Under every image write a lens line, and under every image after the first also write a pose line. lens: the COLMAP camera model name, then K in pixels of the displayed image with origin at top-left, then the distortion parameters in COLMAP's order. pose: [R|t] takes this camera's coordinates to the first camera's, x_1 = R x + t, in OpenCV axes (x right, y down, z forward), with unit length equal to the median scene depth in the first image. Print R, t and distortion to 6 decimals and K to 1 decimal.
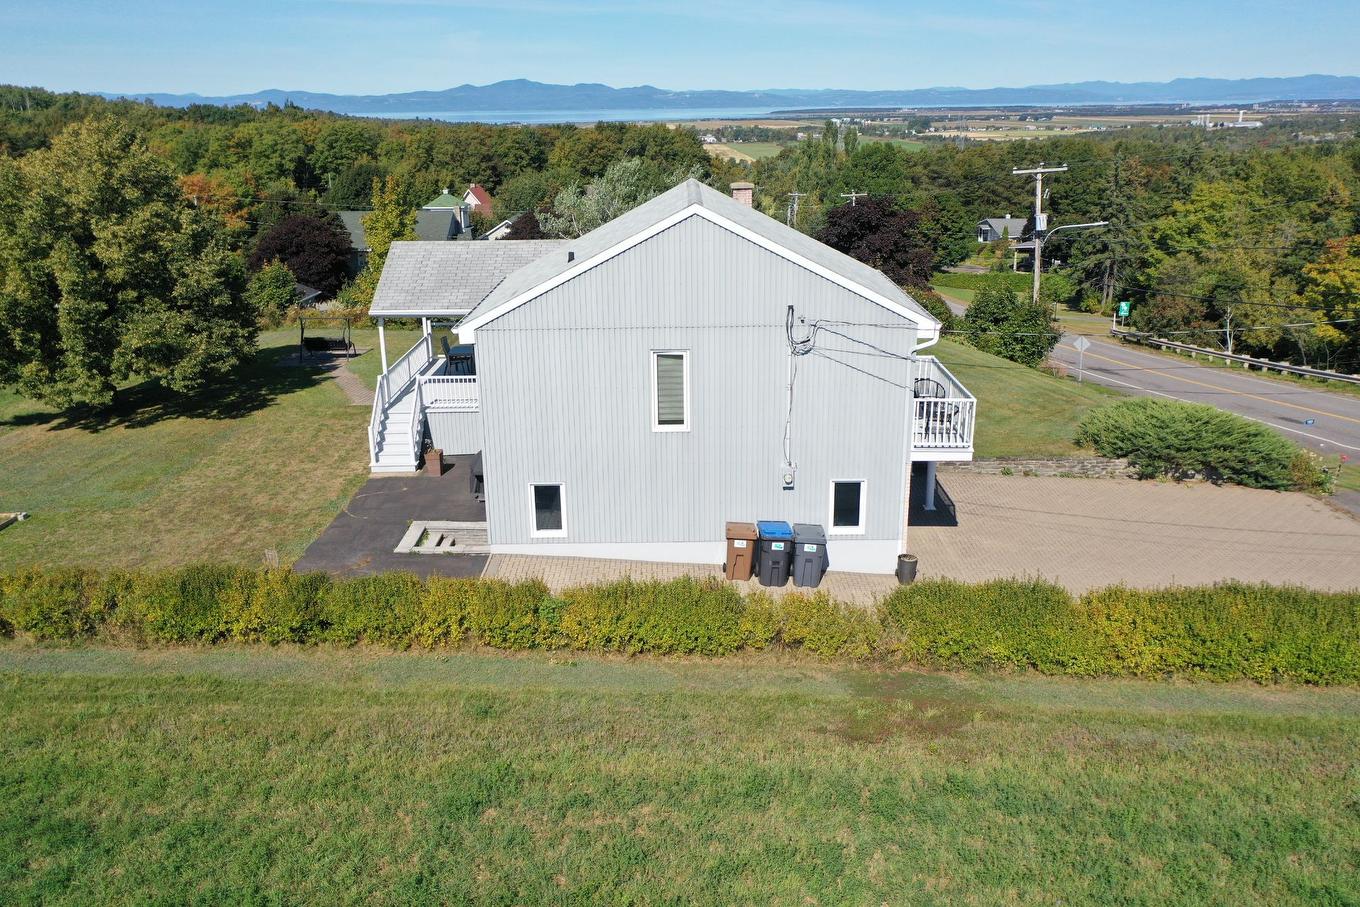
lens RADIAL K [[1066.3, 0, 680.0], [0, 1066.3, 453.5], [0, 0, 1]] dist [0.015274, 0.004017]
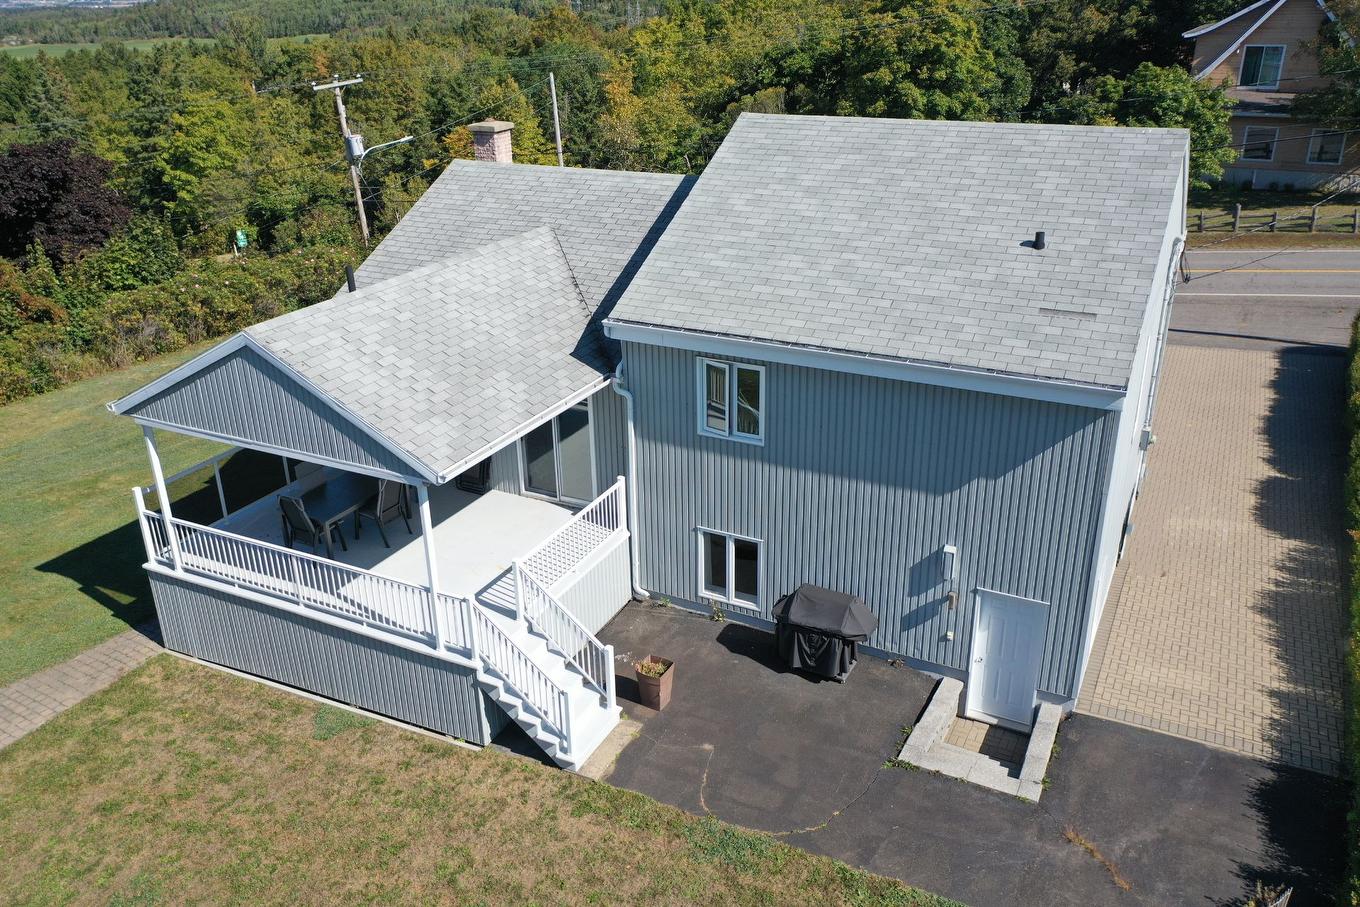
lens RADIAL K [[1082.7, 0, 678.3], [0, 1082.7, 435.7], [0, 0, 1]] dist [0.015544, 0.004562]
pose [[0.452557, -0.338747, 0.824890, -0.193258], [0.287430, 0.931080, 0.224663, -0.069484], [-0.844142, 0.135426, 0.518733, 0.209421]]
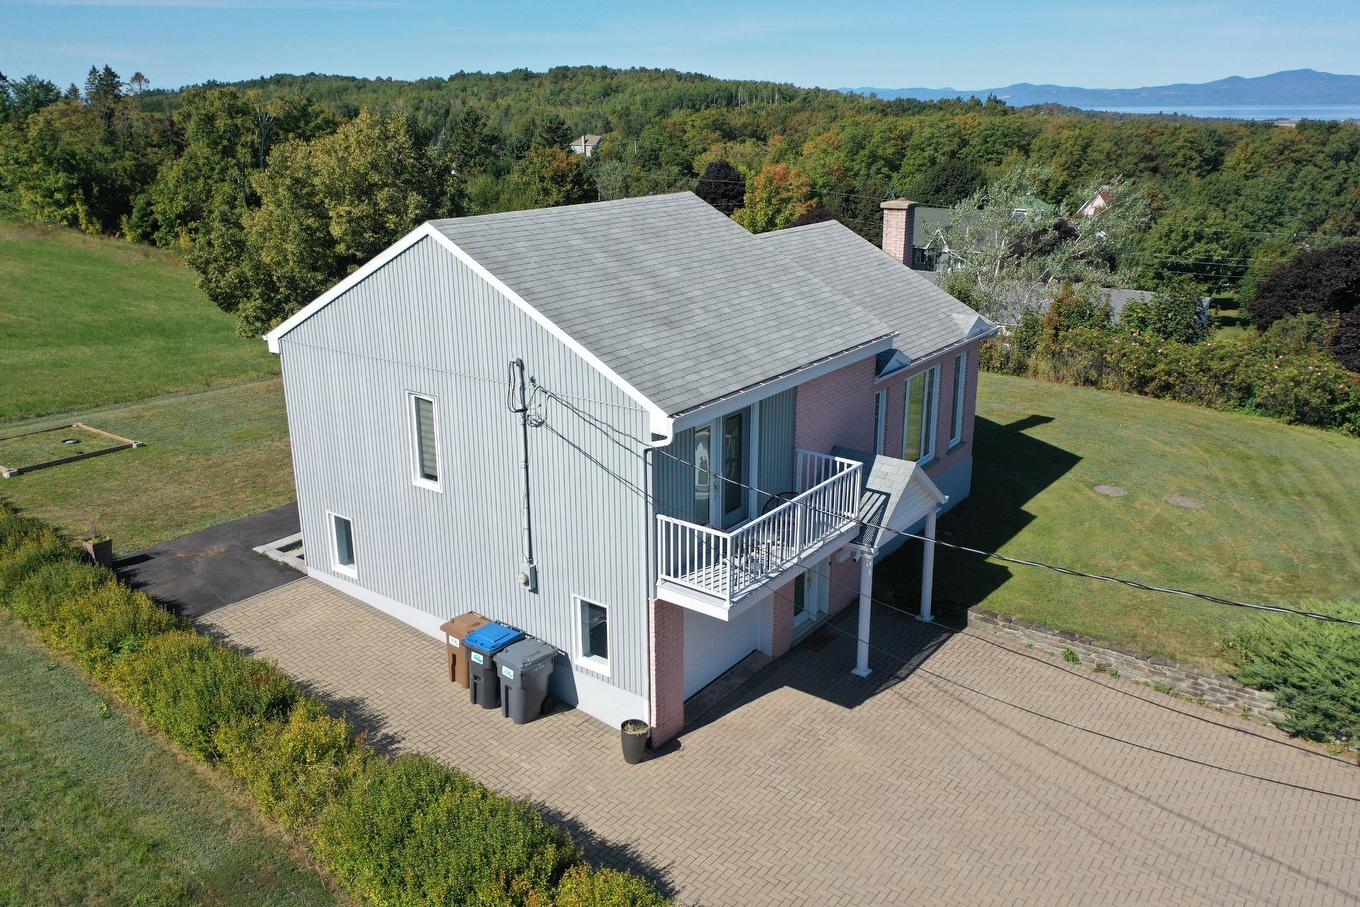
lens RADIAL K [[1082.7, 0, 678.3], [0, 1082.7, 435.7], [0, 0, 1]] dist [0.015544, 0.004562]
pose [[0.808958, 0.181506, -0.559145, 0.148625], [-0.189381, 0.980898, 0.044420, -0.032566], [0.556527, 0.069958, 0.827879, 0.095682]]
